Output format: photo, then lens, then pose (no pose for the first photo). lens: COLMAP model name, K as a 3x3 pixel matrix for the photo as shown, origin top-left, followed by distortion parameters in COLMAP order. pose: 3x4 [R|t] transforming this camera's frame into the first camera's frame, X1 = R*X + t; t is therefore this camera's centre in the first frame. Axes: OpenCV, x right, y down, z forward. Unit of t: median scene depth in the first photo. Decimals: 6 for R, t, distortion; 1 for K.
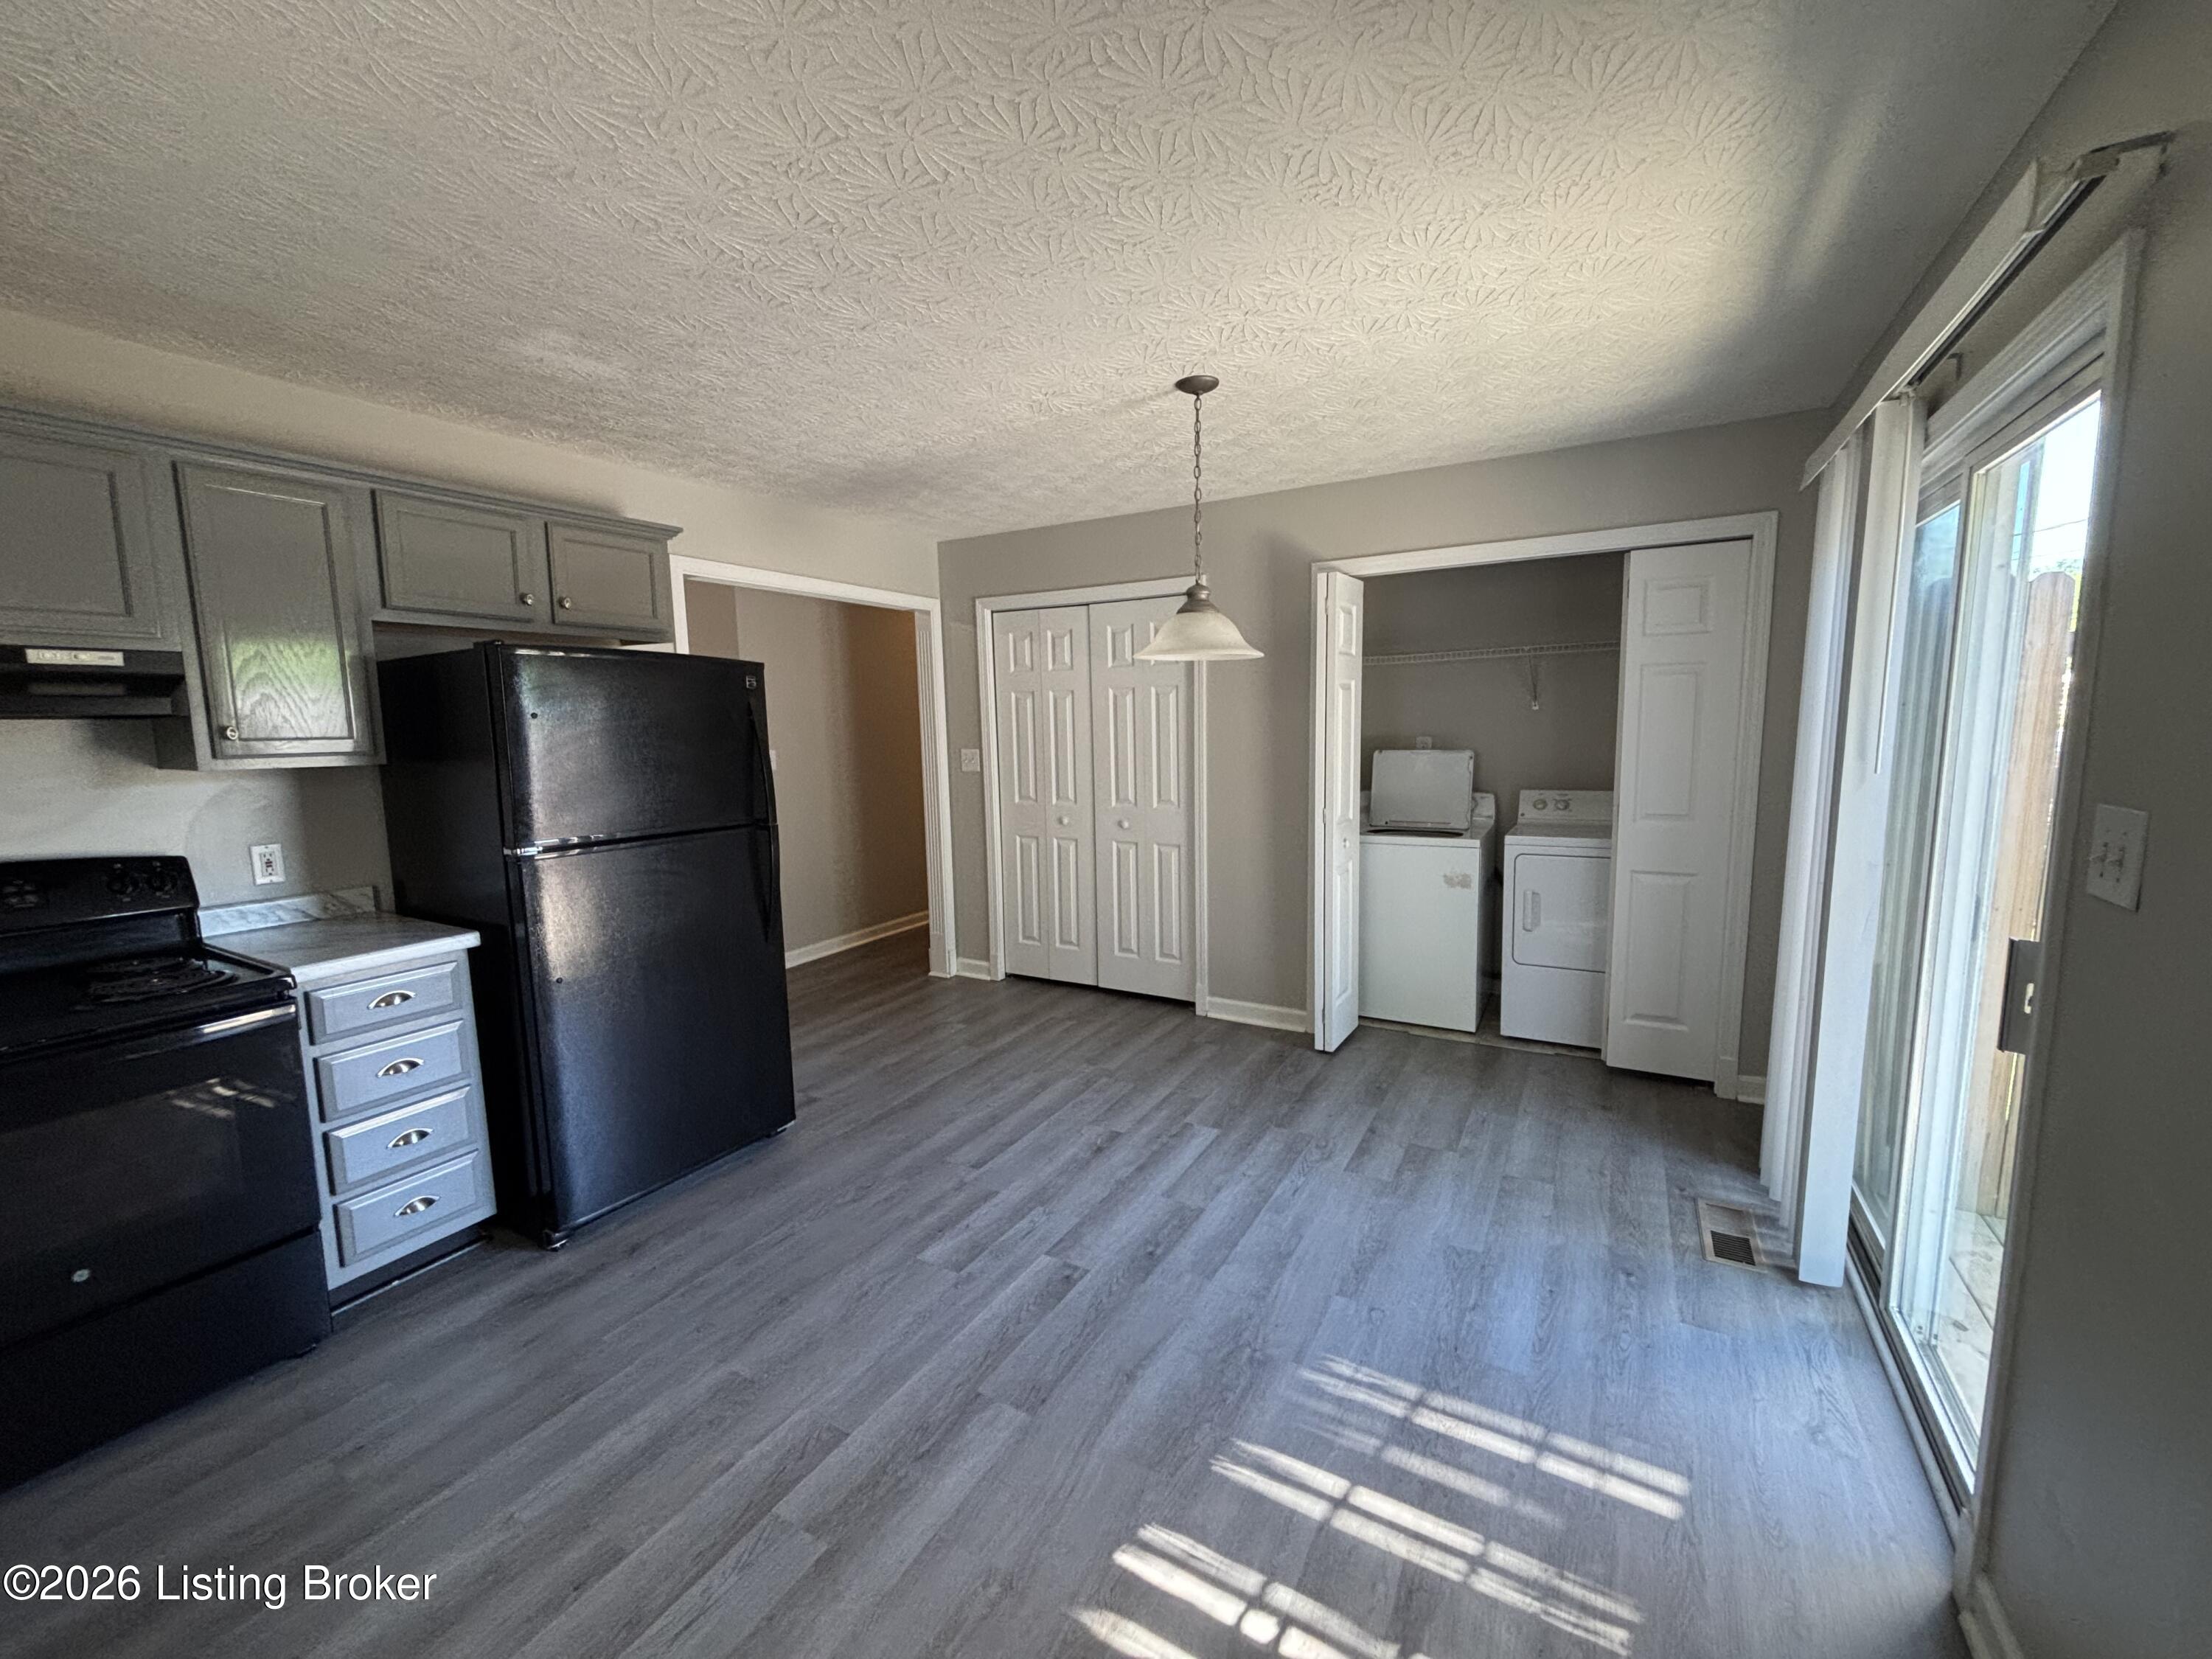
lens RADIAL K [[893.1, 0, 1107.6], [0, 893.1, 816.2], [0, 0, 1]] dist [0.001013, -0.000775]
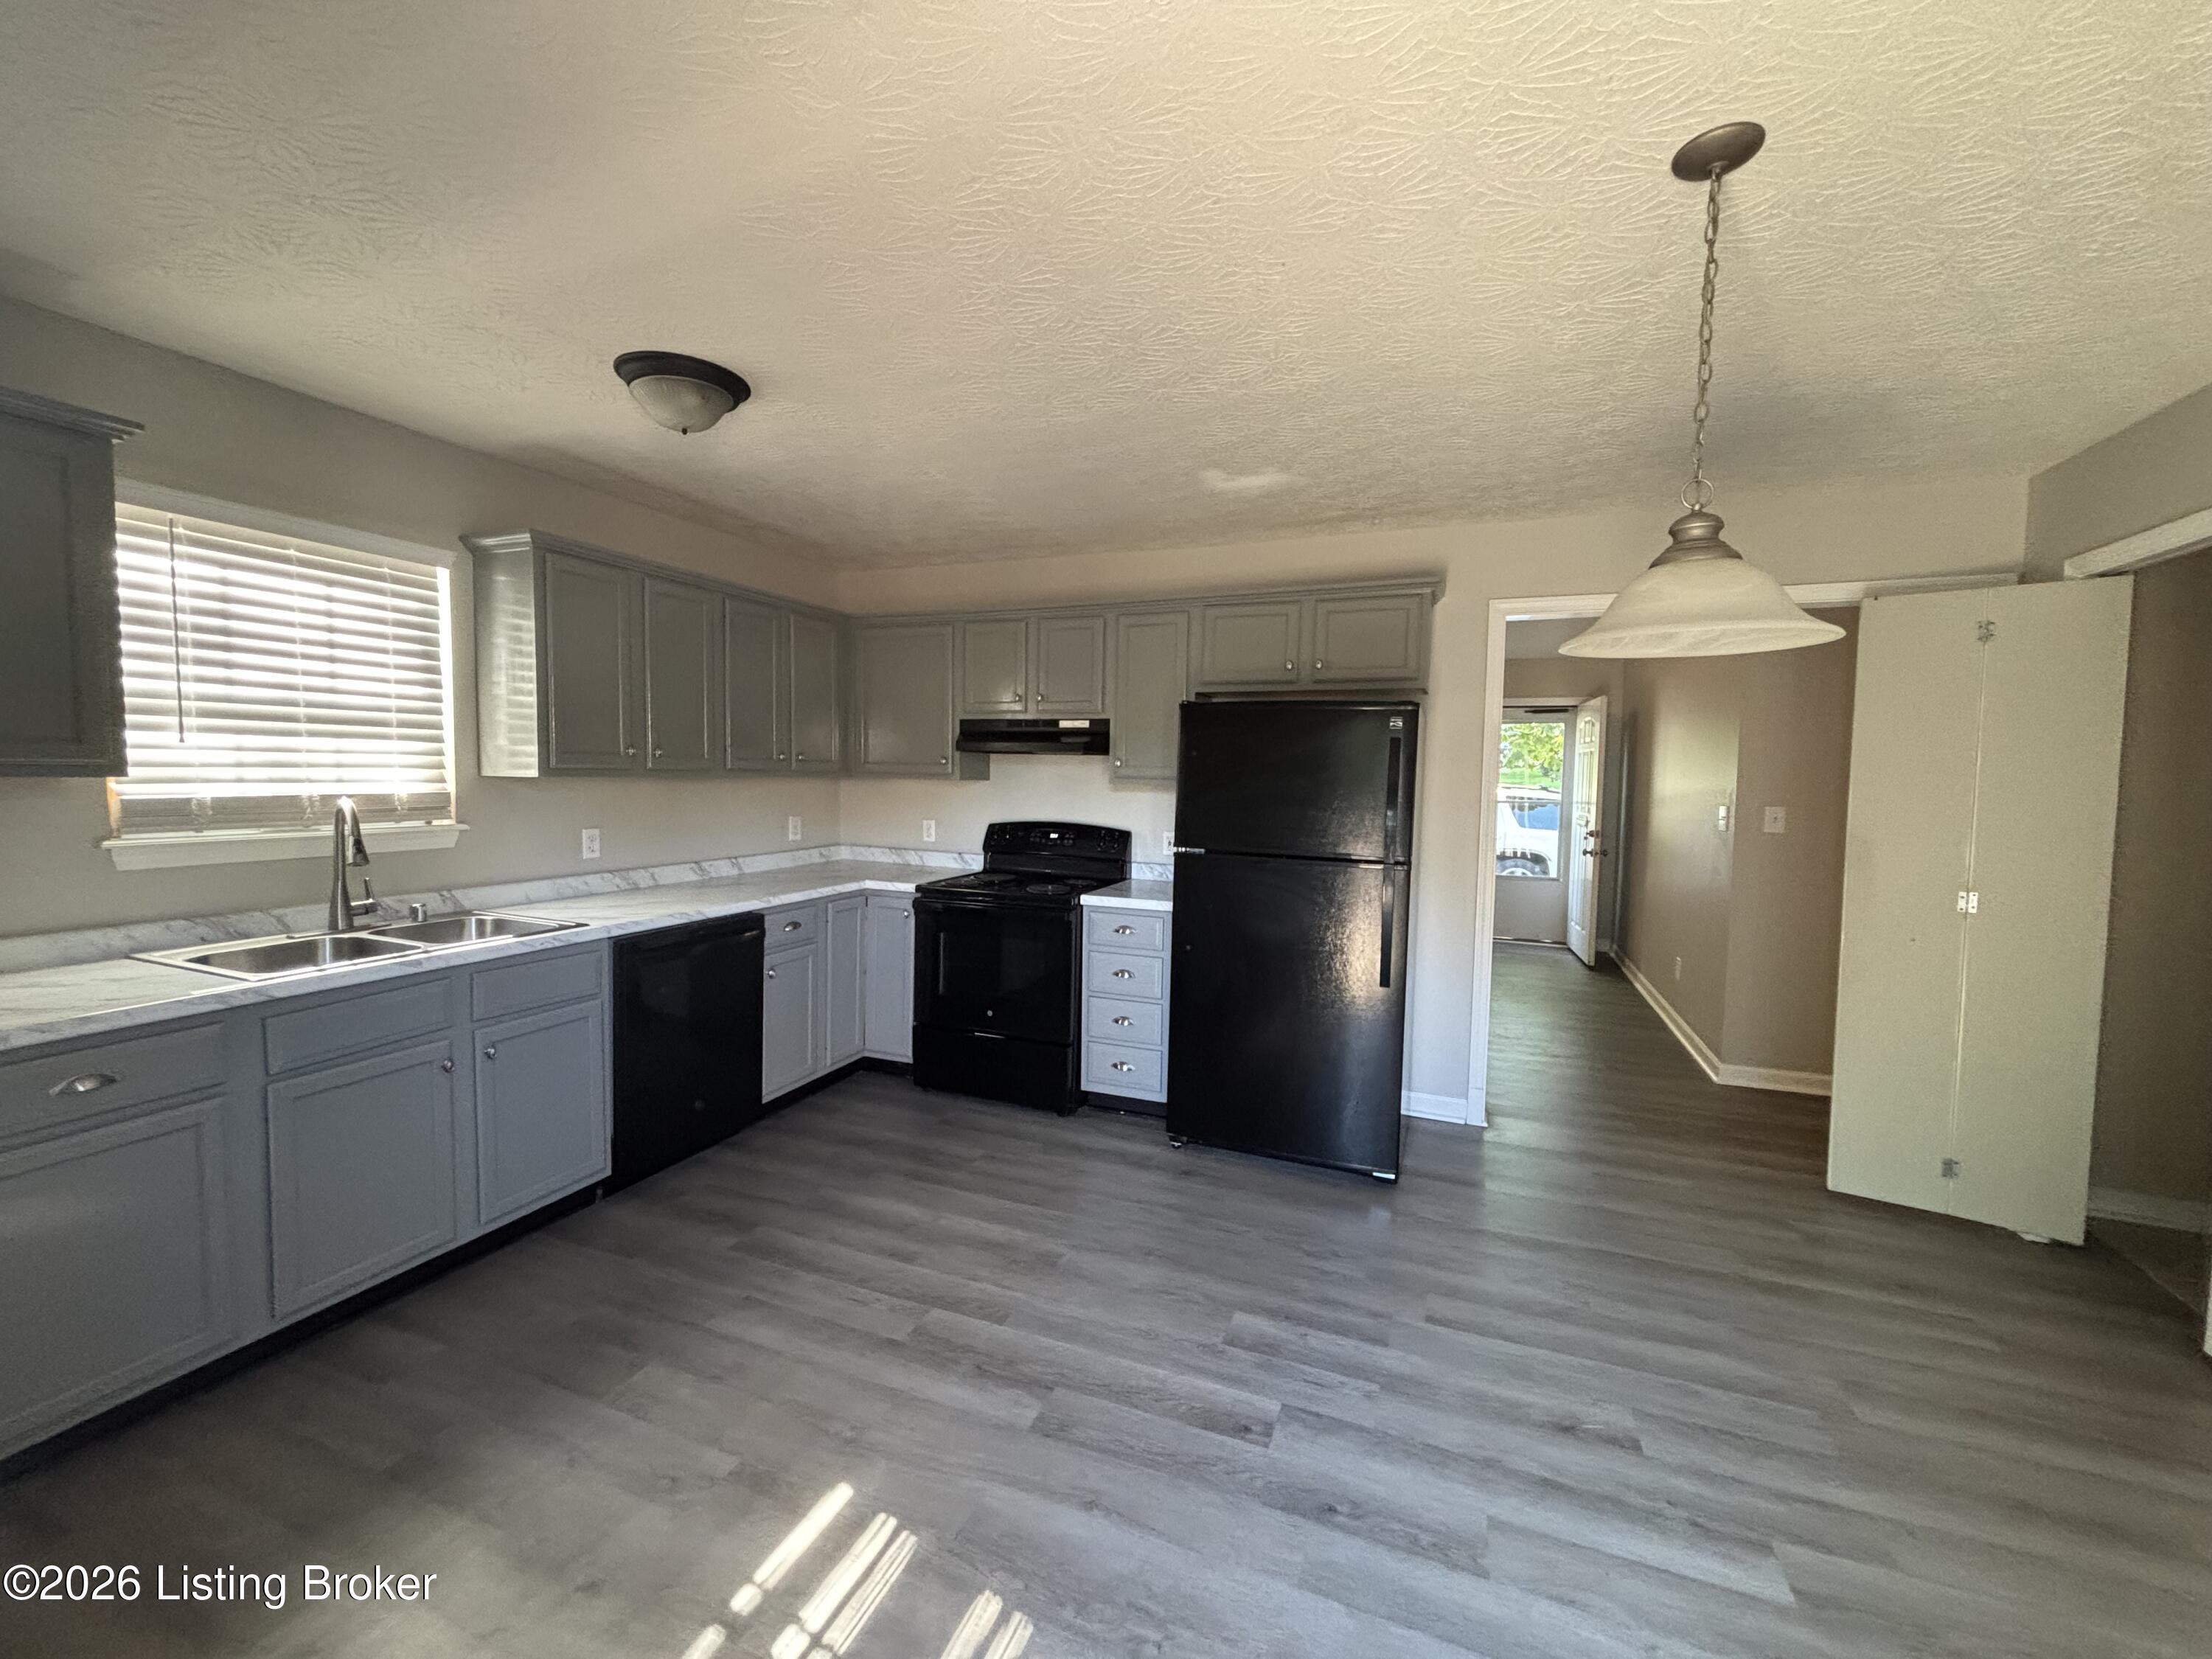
lens RADIAL K [[893.1, 0, 1107.0], [0, 893.1, 815.9], [0, 0, 1]] dist [0.001013, -0.000775]
pose [[0.135207, 0.064595, -0.988710, 0.638057], [-0.127718, 0.990684, 0.047258, -0.057562], [0.982551, 0.119886, 0.142197, 0.619904]]
